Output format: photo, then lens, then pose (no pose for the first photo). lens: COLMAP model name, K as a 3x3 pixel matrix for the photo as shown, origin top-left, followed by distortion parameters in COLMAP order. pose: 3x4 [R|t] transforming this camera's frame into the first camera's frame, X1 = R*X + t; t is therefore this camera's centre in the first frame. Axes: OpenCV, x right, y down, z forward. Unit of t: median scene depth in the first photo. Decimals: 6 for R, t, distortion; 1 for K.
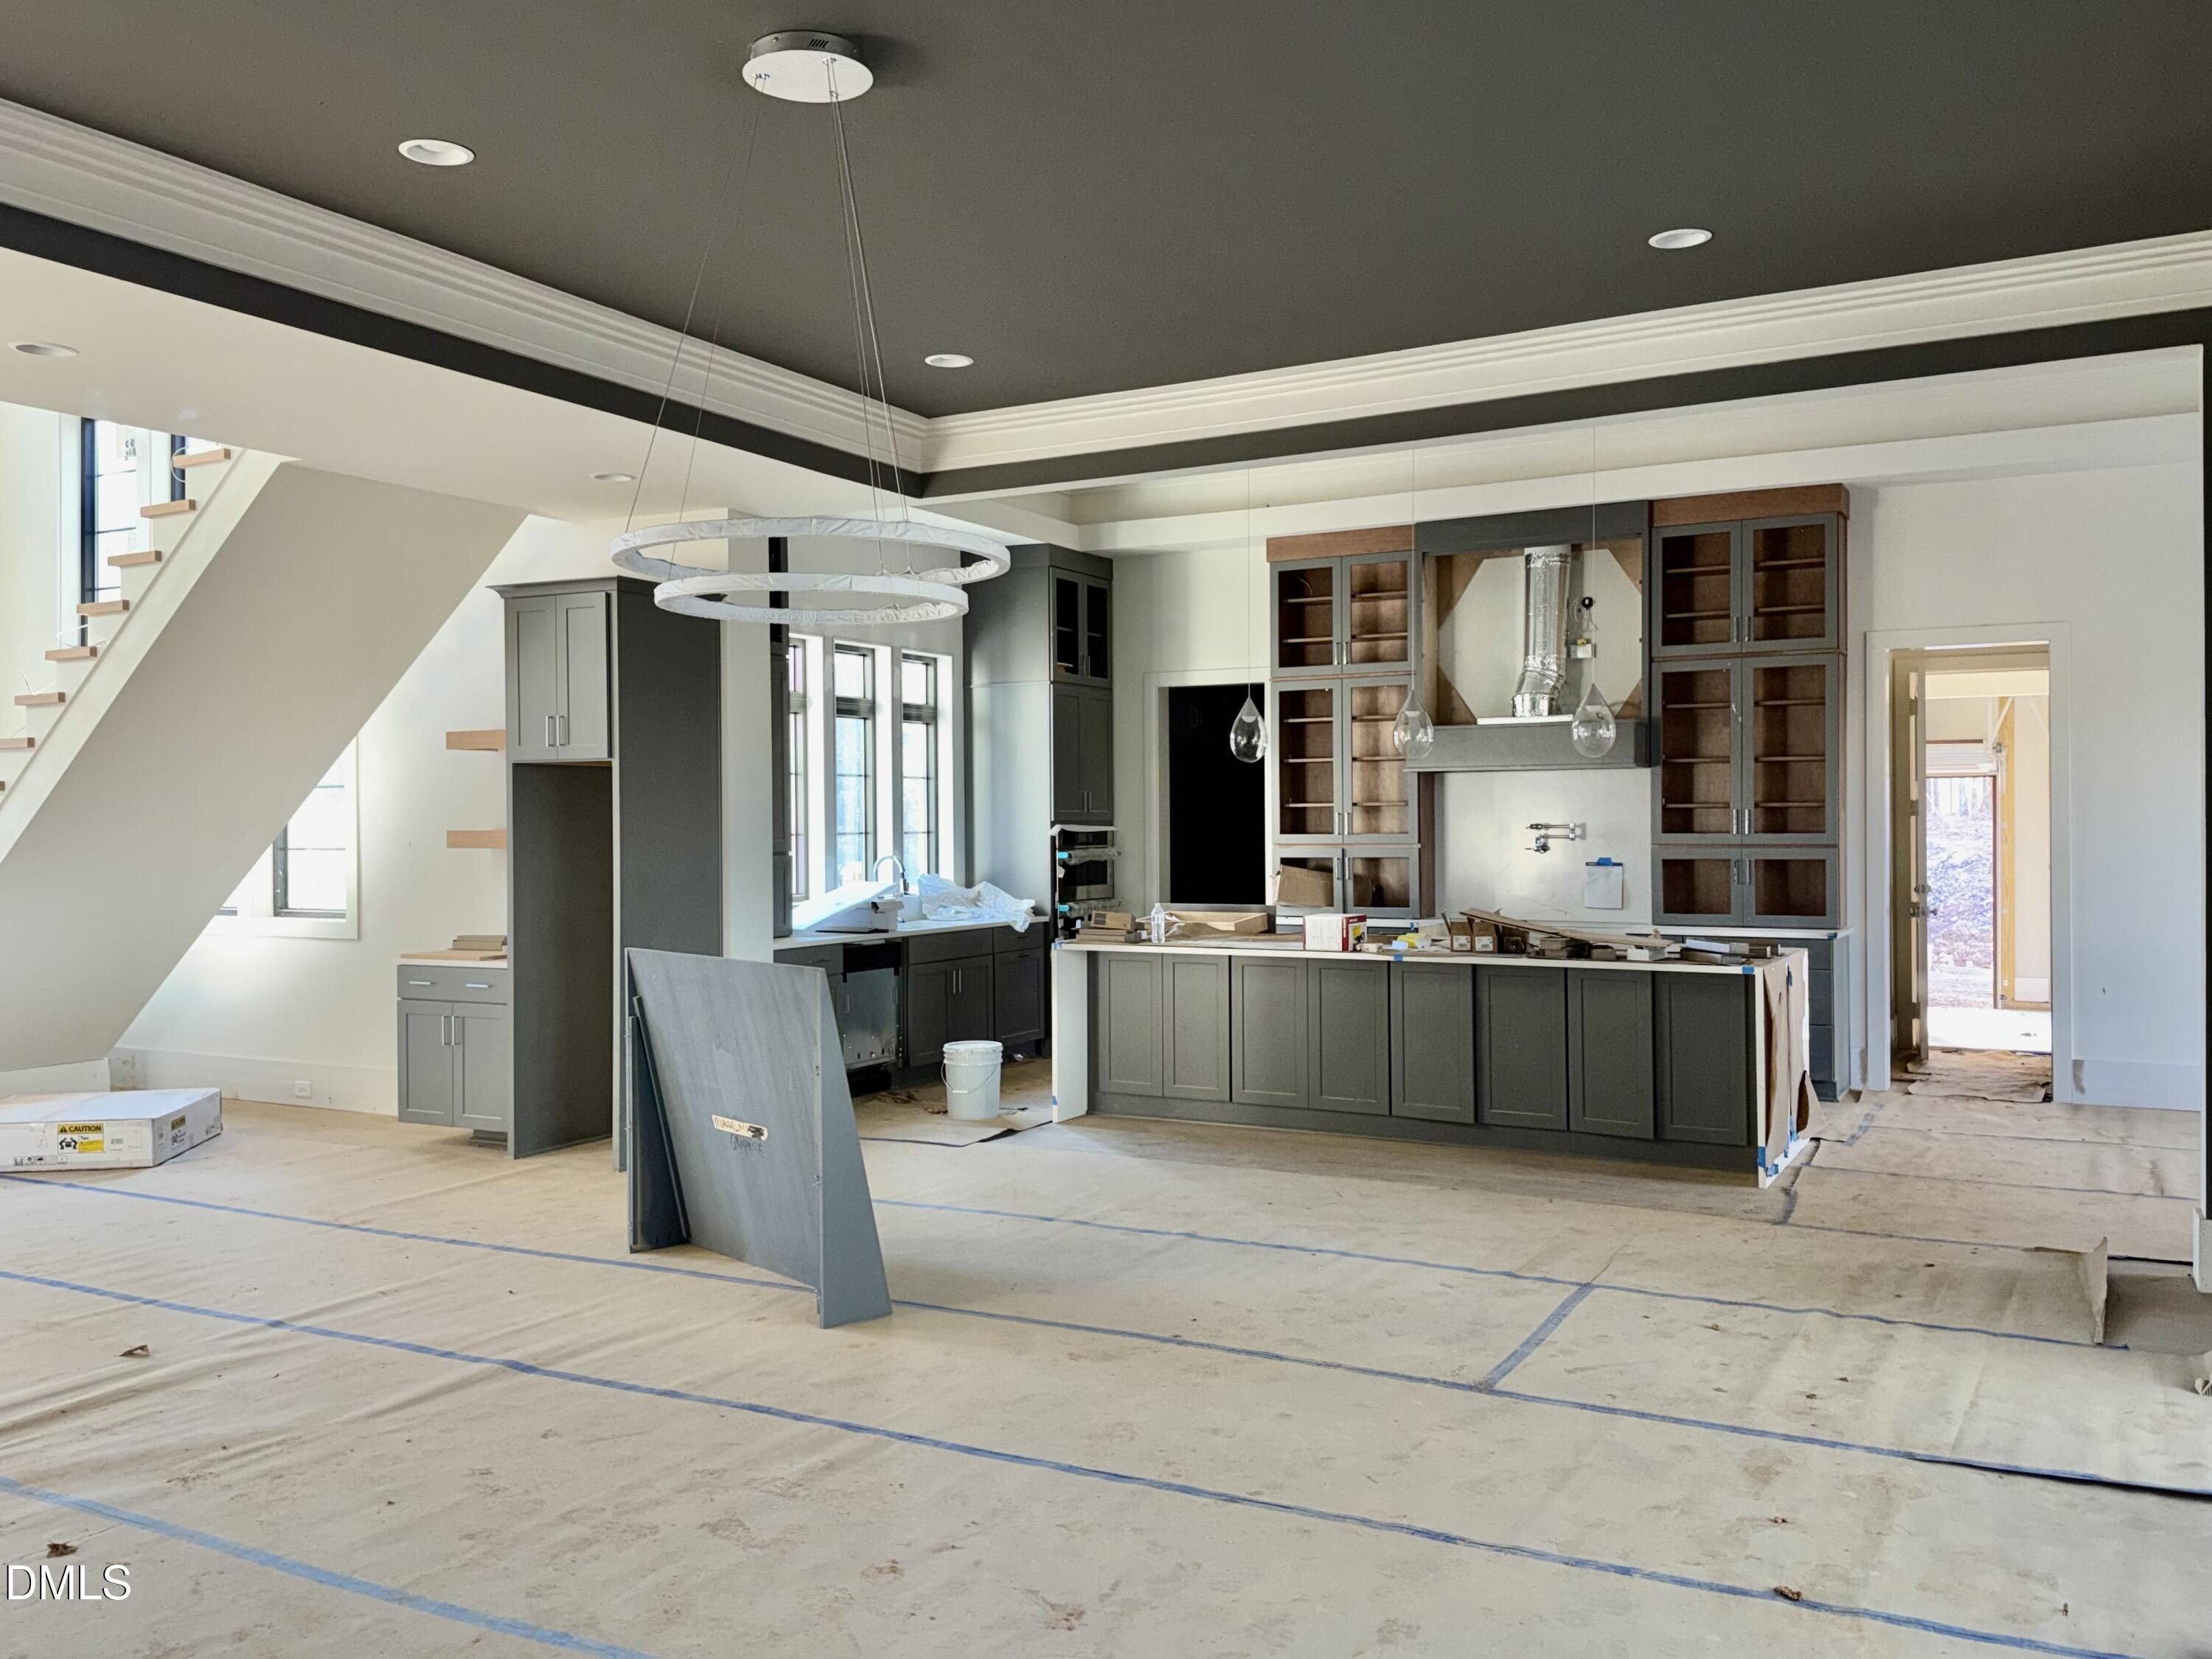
lens RADIAL K [[1816.2, 0, 1109.5], [0, 1816.2, 820.0], [0, 0, 1]] dist [0.078891, 0.007207]
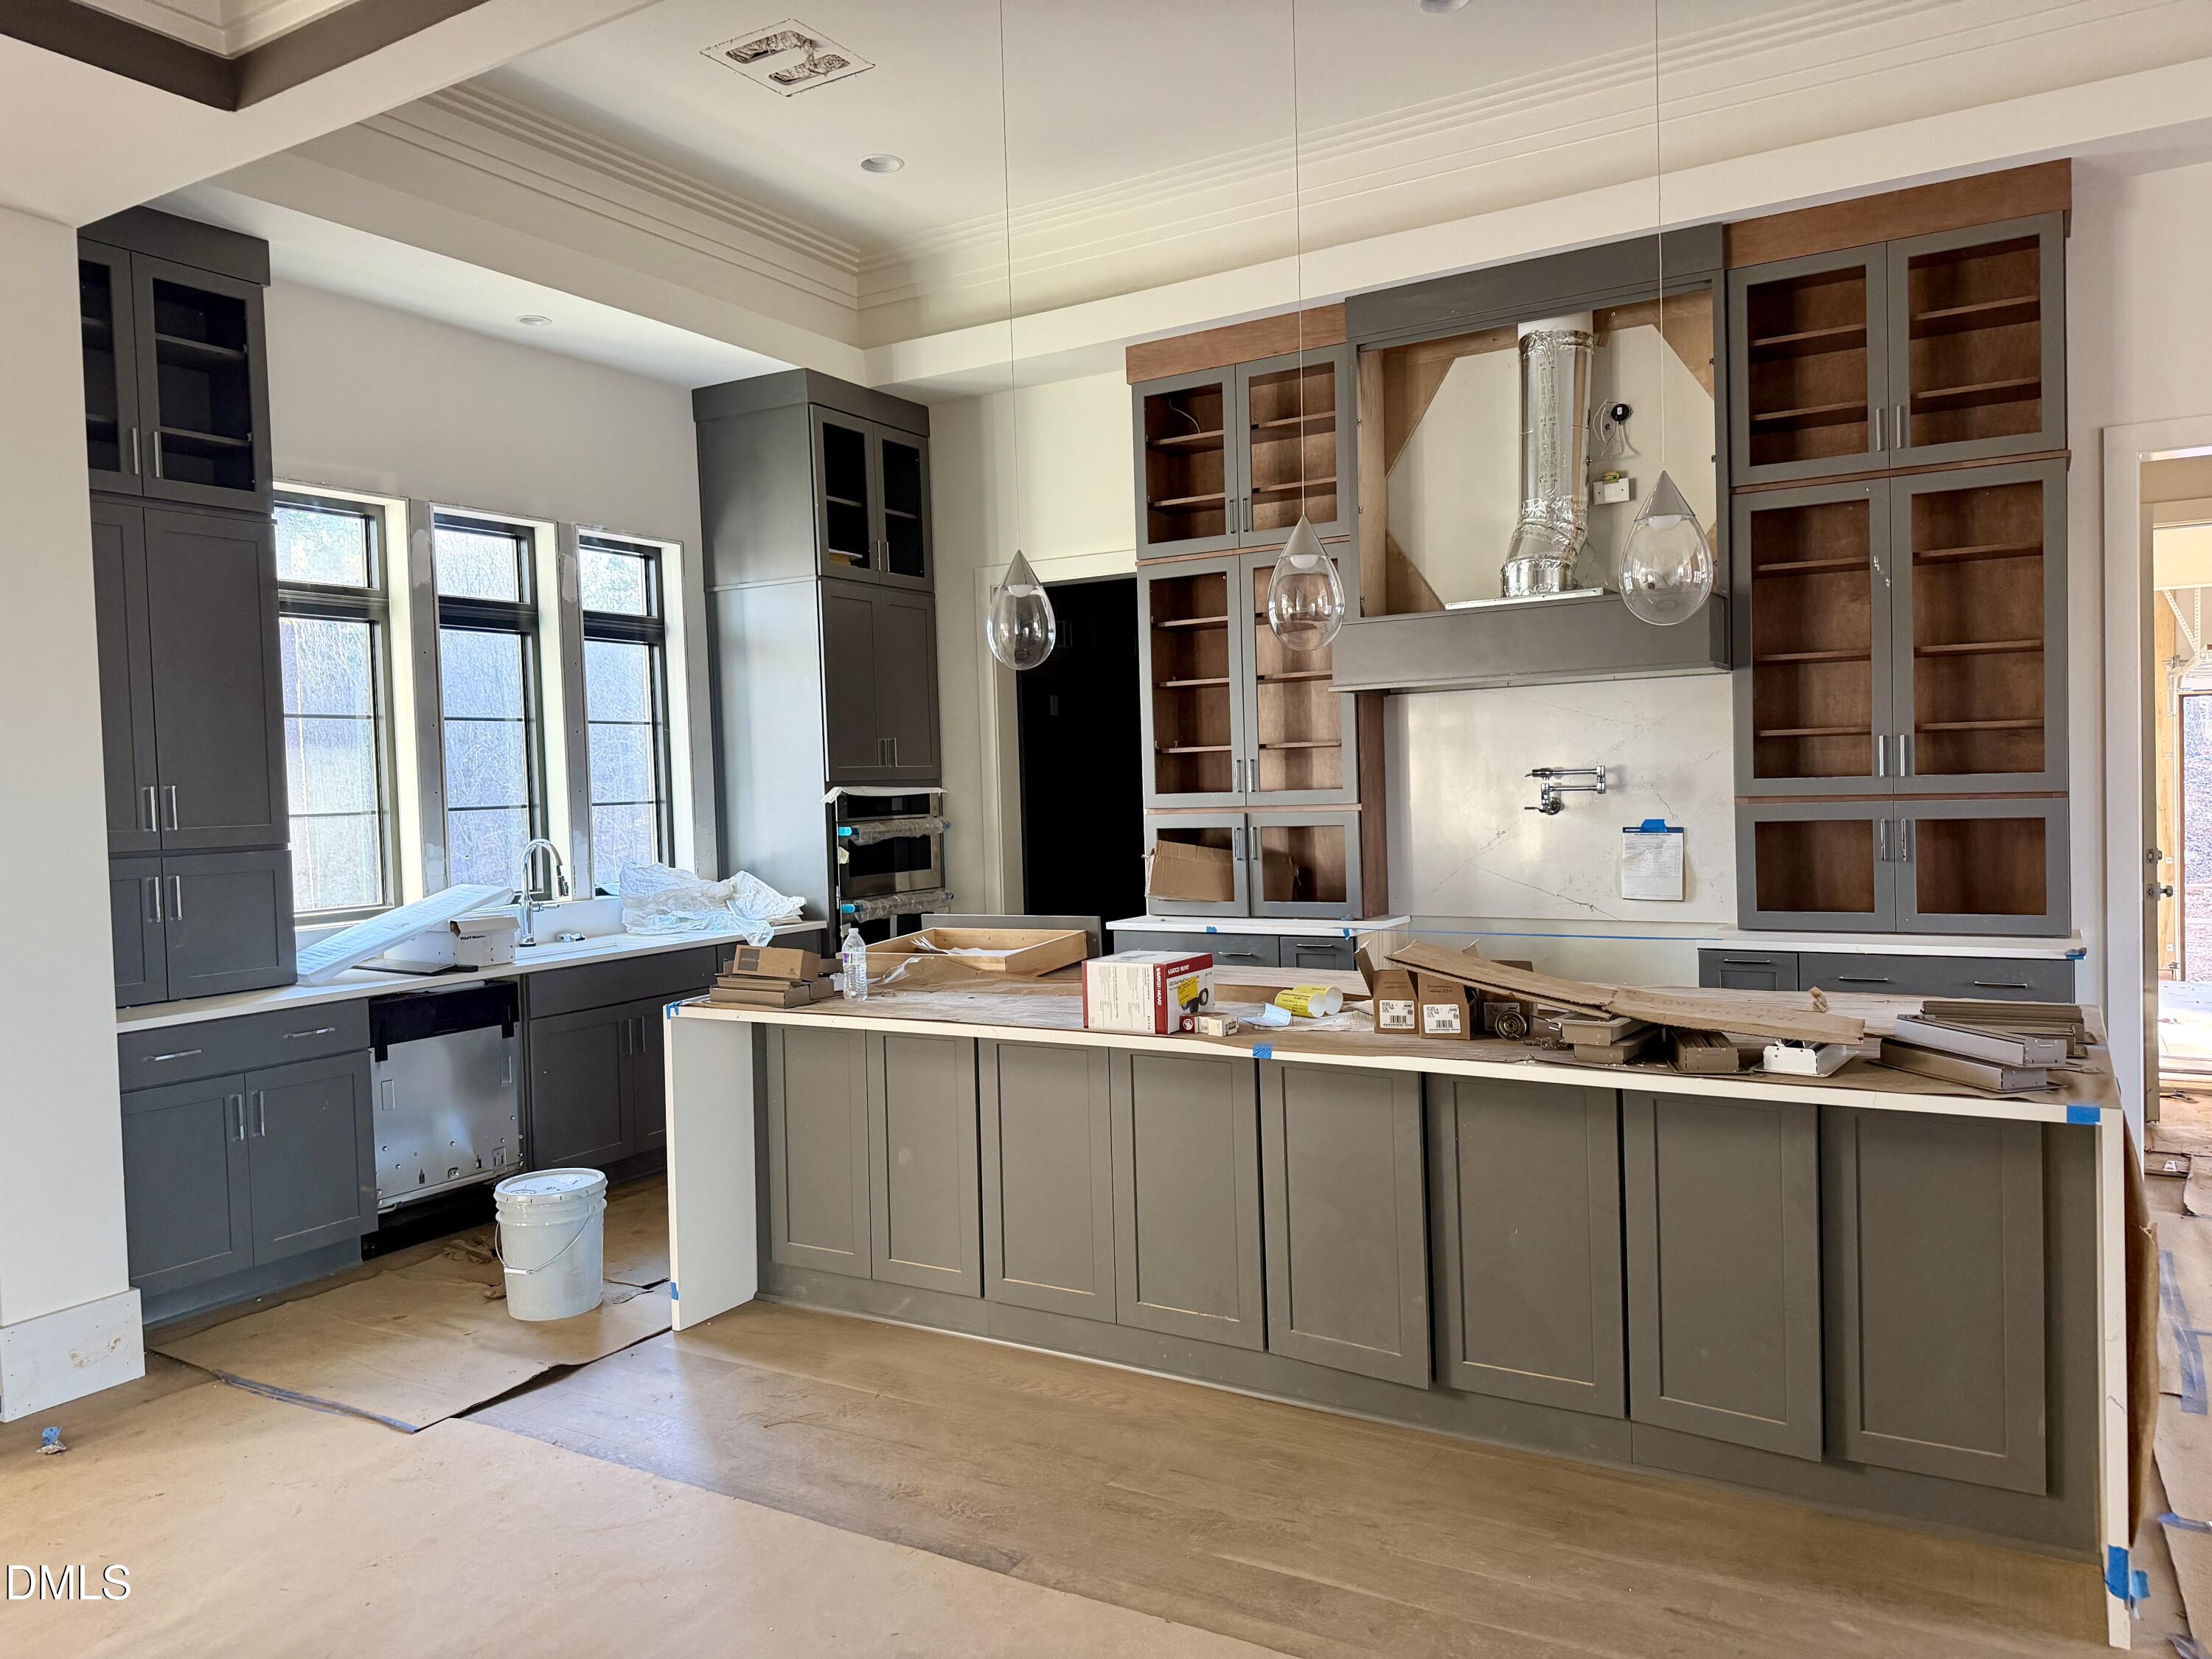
lens RADIAL K [[1541.2, 0, 1100.8], [0, 1541.2, 833.6], [0, 0, 1]] dist [0.010537, -0.006632]
pose [[0.998757, -0.022137, -0.044660, 0.102802], [0.023731, 0.999088, 0.035484, 0.001997], [0.043834, -0.036500, 0.998372, 0.452908]]
